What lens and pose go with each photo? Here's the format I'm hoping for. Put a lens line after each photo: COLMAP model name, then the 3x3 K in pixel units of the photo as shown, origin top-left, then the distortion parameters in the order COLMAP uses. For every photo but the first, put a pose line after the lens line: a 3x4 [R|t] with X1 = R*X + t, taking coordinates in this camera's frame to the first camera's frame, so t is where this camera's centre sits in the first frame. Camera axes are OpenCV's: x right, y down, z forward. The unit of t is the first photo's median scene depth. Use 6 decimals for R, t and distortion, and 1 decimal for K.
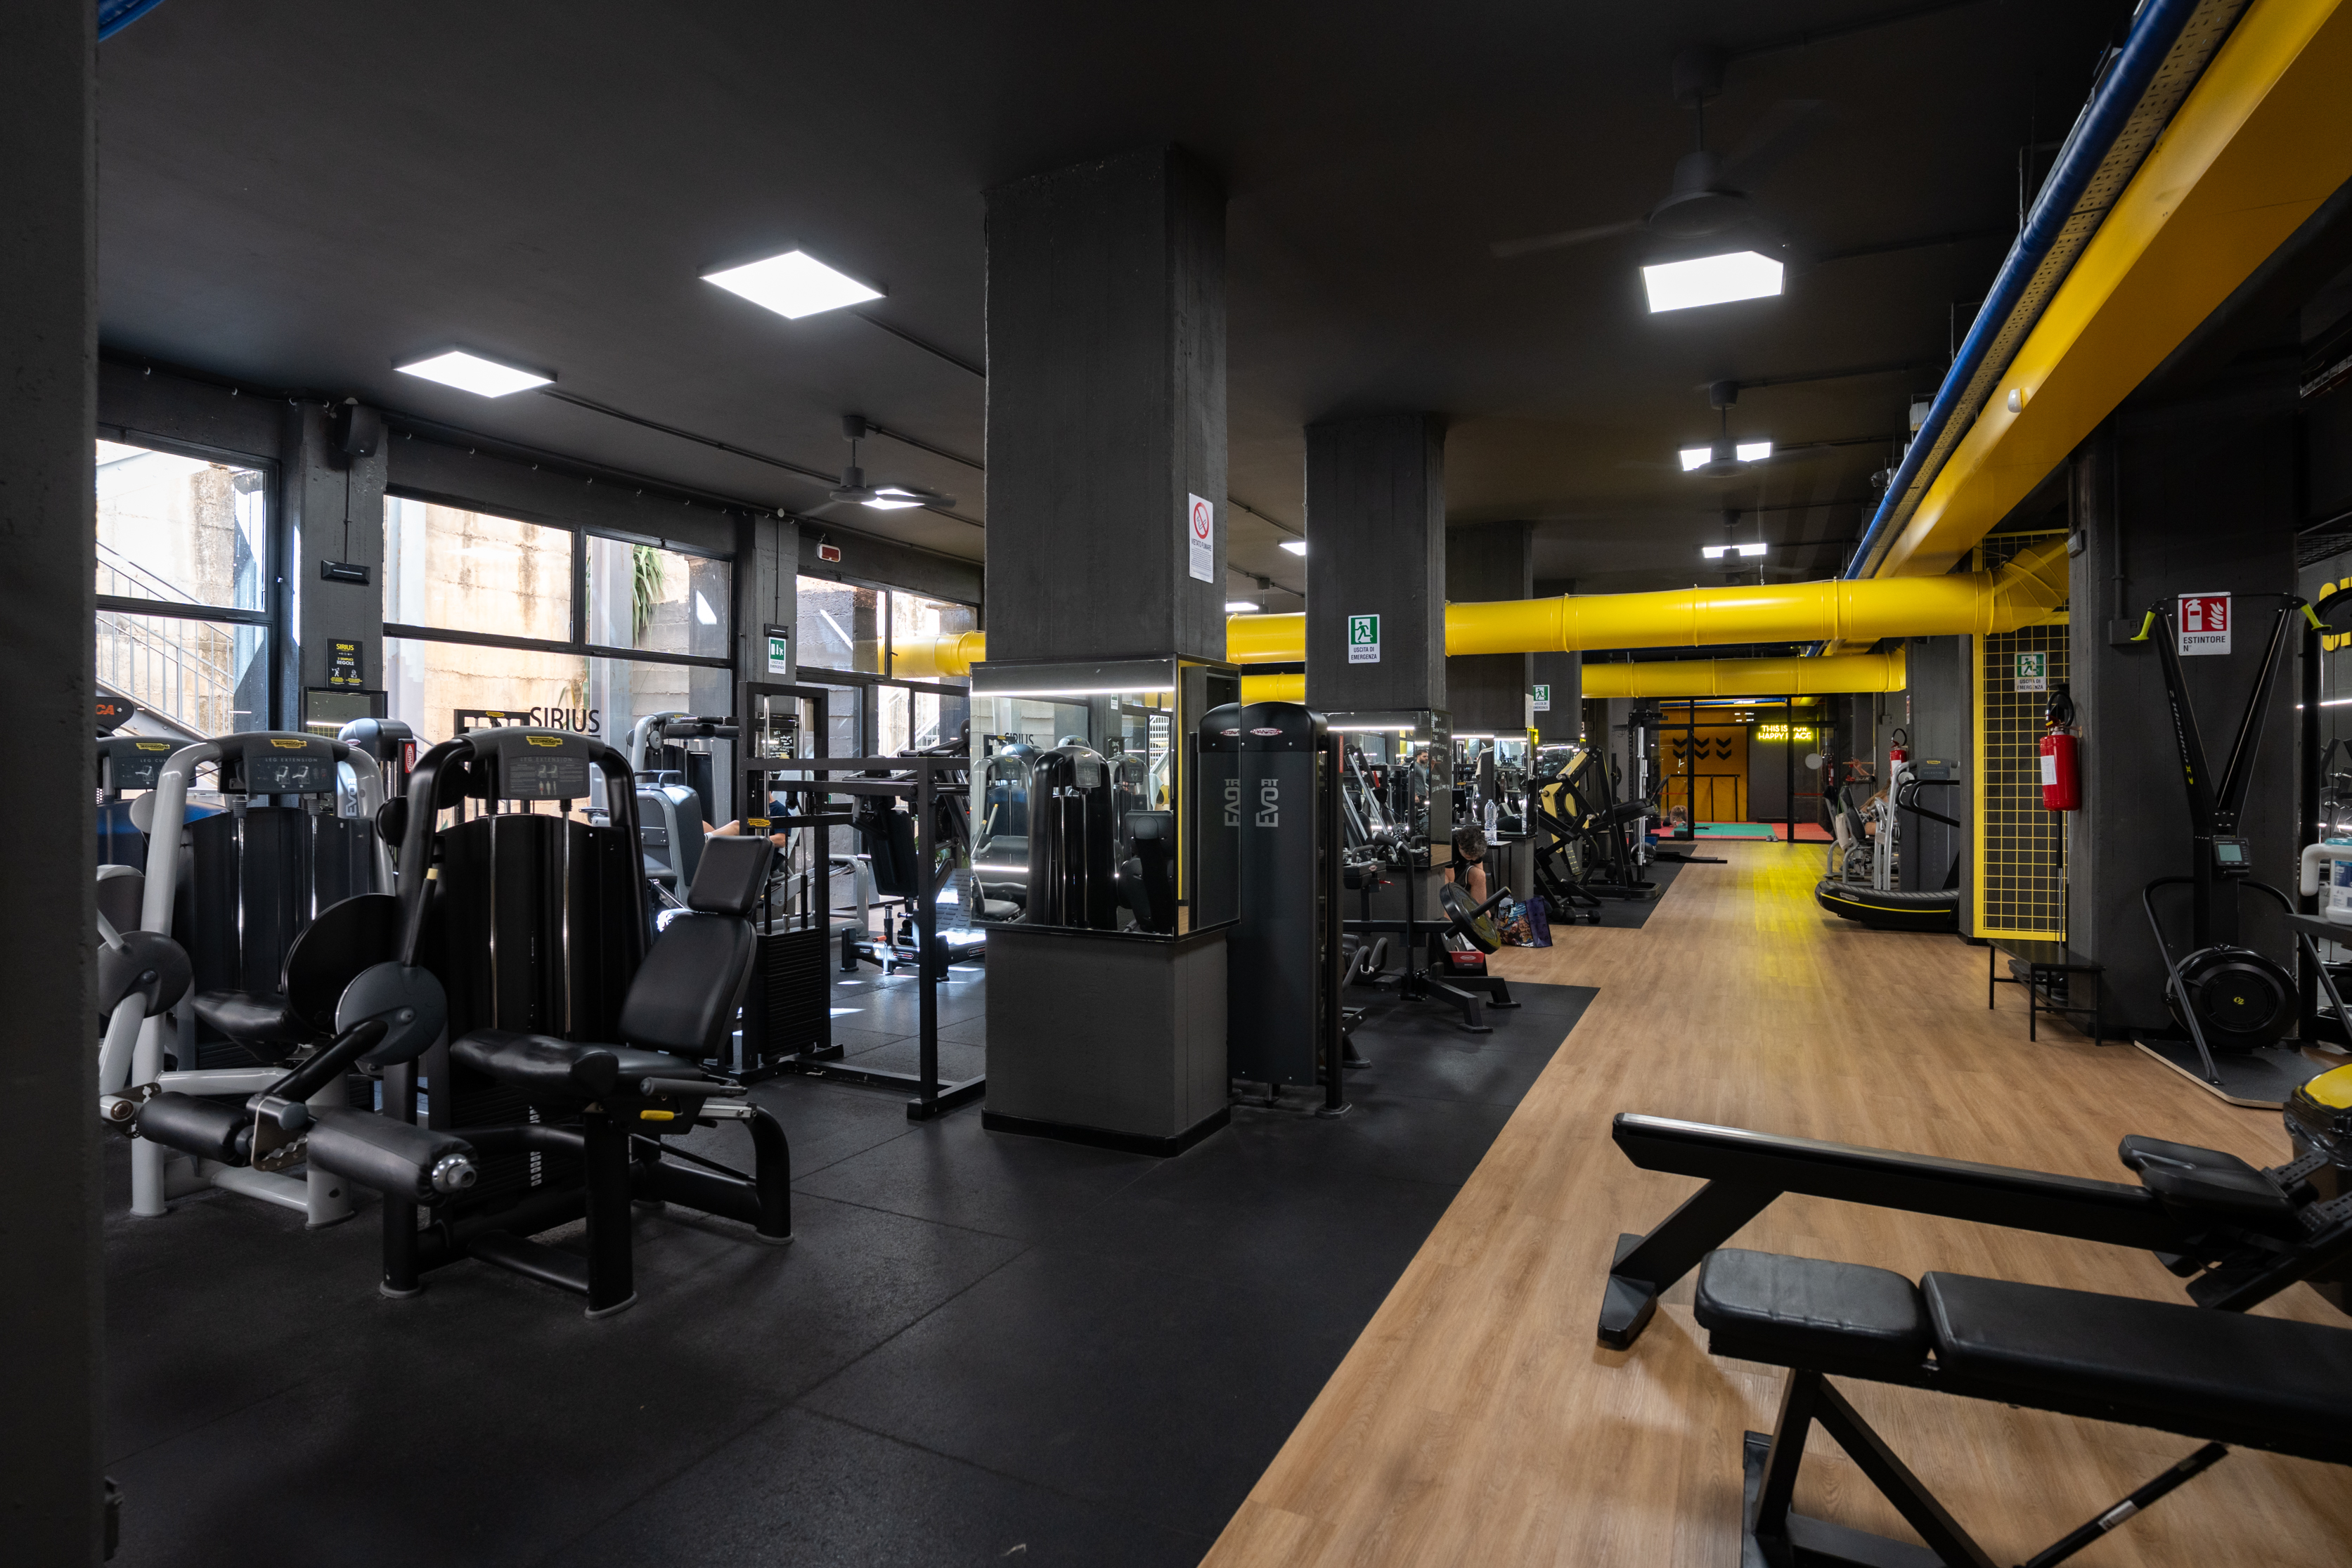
lens RADIAL K [[1180.2, 0, 1179.3], [0, 1180.2, 767.0], [0, 0, 1]] dist [-0.020659, 0.001320]
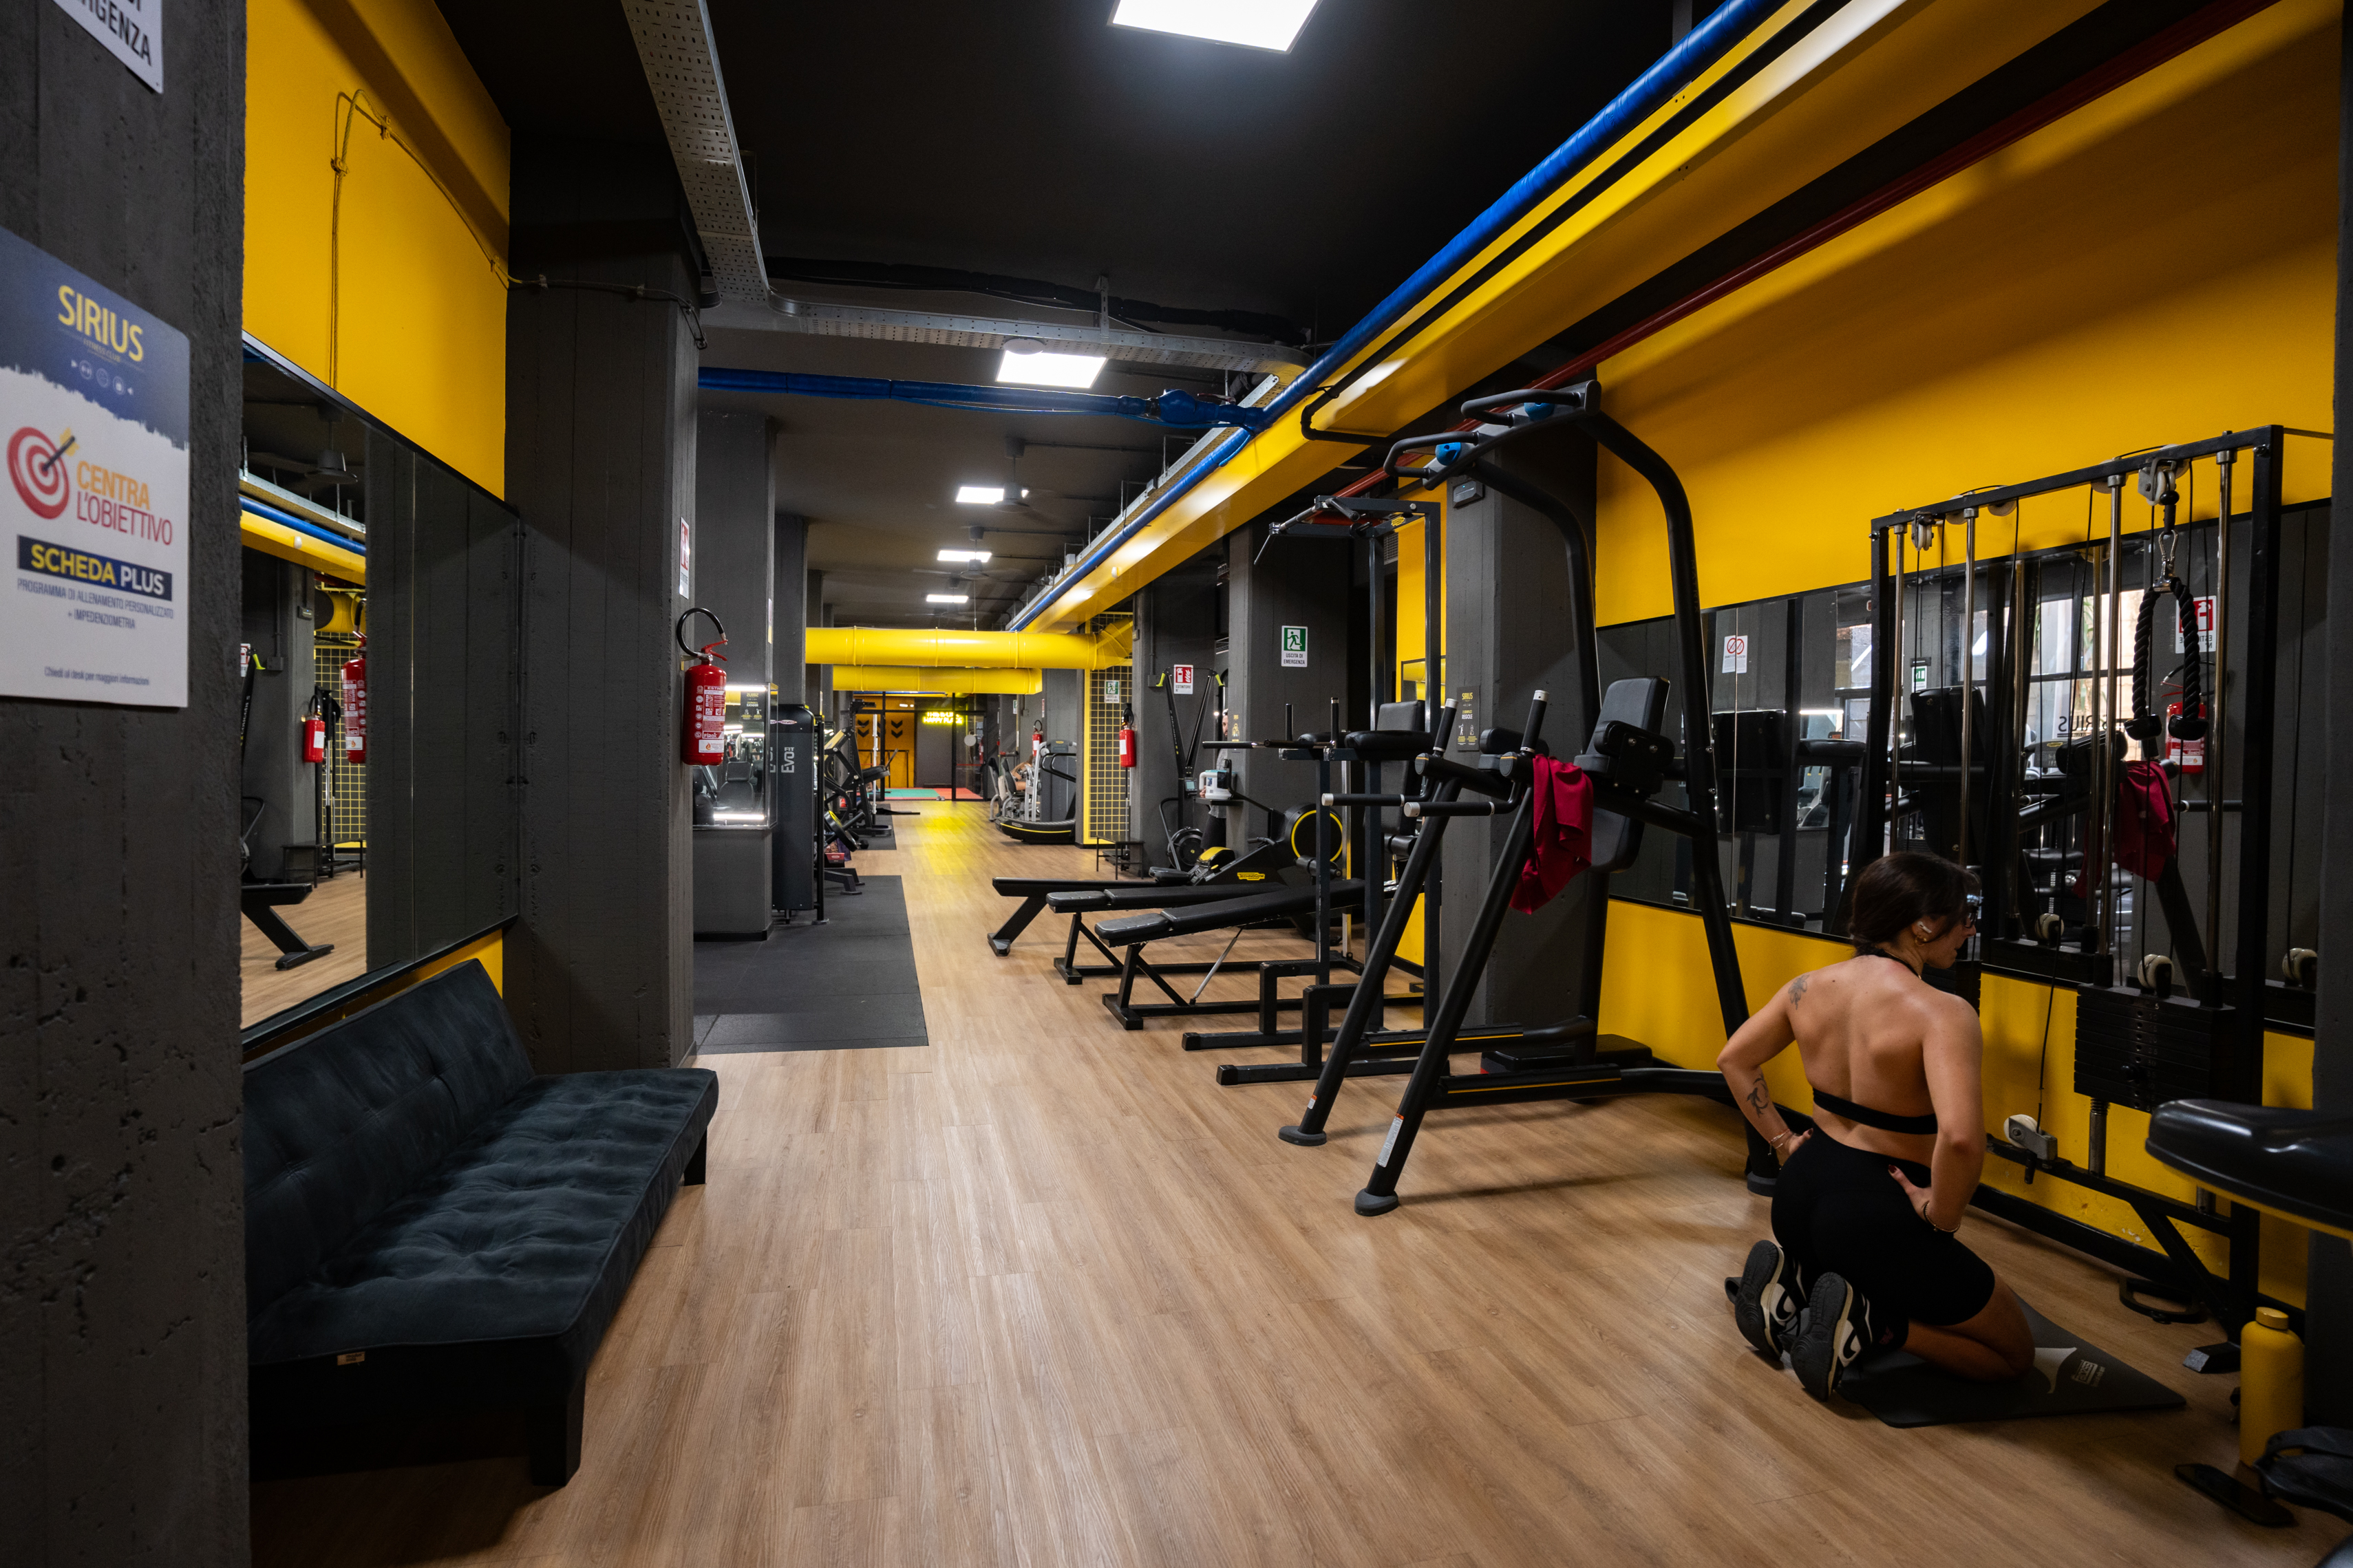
lens RADIAL K [[1180.7, 0, 1175.2], [0, 1180.7, 776.0], [0, 0, 1]] dist [-0.020659, 0.001320]
pose [[0.766807, -0.005664, 0.641852, -0.340244], [-0.012410, 0.999643, 0.023647, 0.002349], [-0.641757, -0.026098, 0.766464, -0.427067]]
